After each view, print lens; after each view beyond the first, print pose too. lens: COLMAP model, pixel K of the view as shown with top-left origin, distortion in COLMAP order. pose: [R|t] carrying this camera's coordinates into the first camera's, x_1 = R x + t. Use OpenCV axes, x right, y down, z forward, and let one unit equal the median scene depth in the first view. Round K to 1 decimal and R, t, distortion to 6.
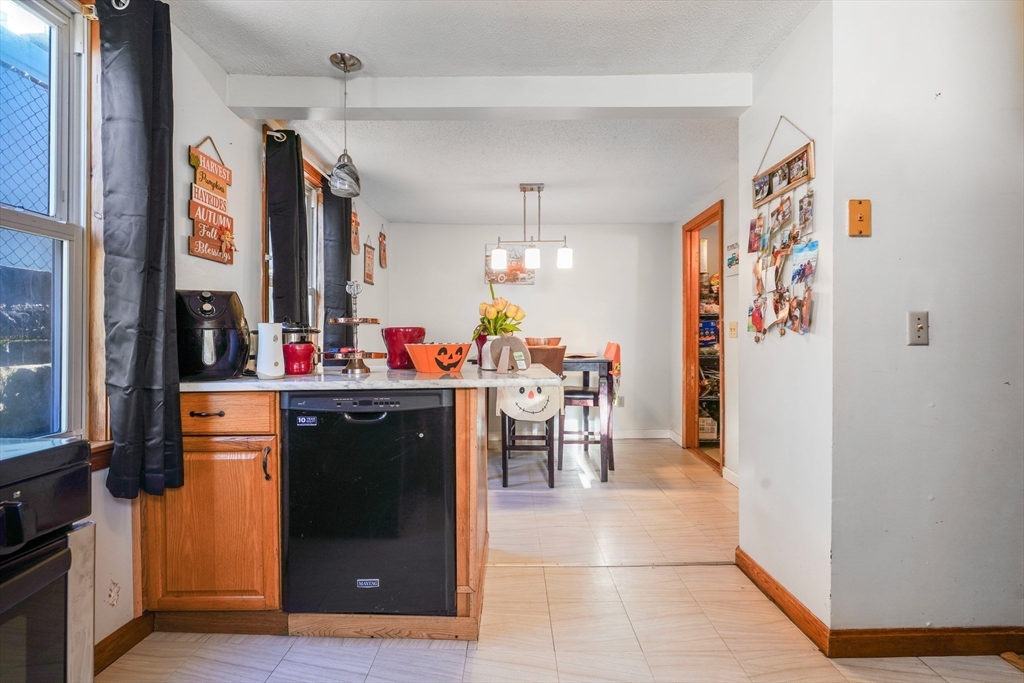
lens RADIAL K [[488.4, 0, 512.0], [0, 488.4, 341.5], [0, 0, 1]] dist [-0.000703, 0.000136]
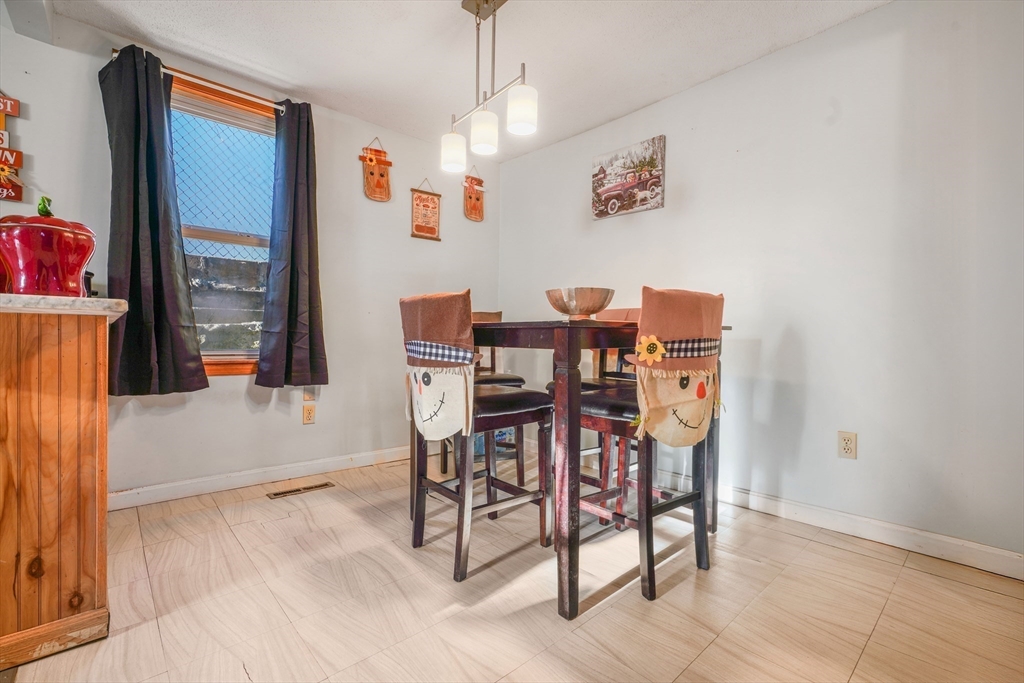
lens RADIAL K [[471.8, 0, 494.2], [0, 471.8, 342.5], [0, 0, 1]] dist [-0.005191, 0.000598]
pose [[0.655130, 0.020518, -0.755237, 0.345389], [-0.025405, 0.999664, 0.005120, 0.041955], [0.755088, 0.015832, 0.655432, 0.535156]]
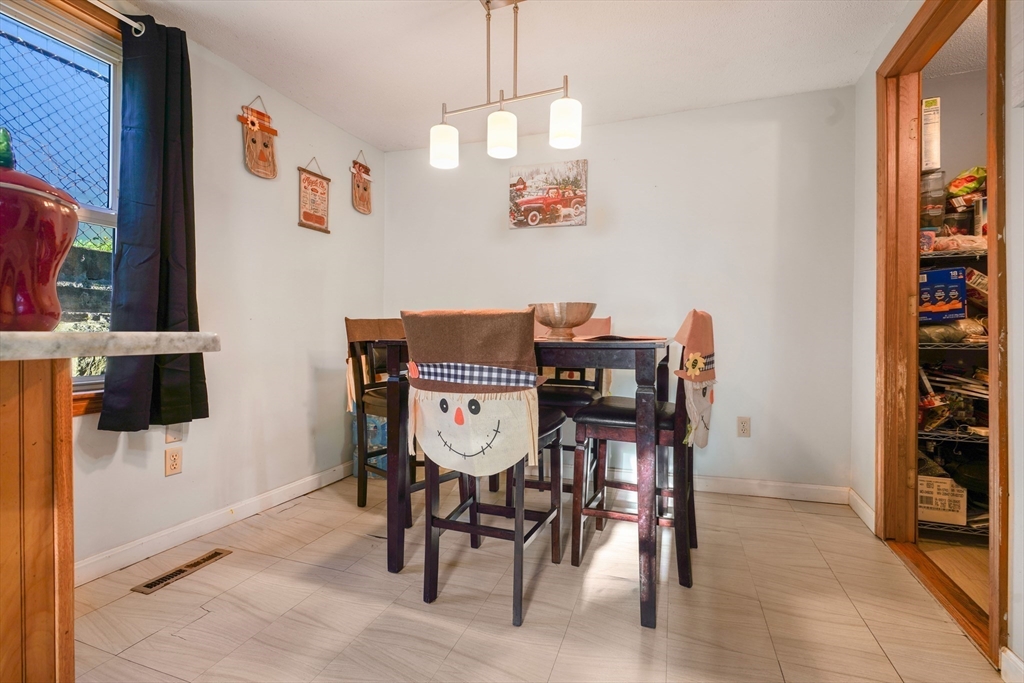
lens RADIAL K [[473.2, 0, 514.9], [0, 473.2, 336.4], [0, 0, 1]] dist [-0.001581, 0.001282]
pose [[0.943186, 0.005122, -0.332227, 0.167462], [-0.007074, 0.999964, -0.004668, 0.026739], [0.332191, 0.006753, 0.943188, 0.440499]]
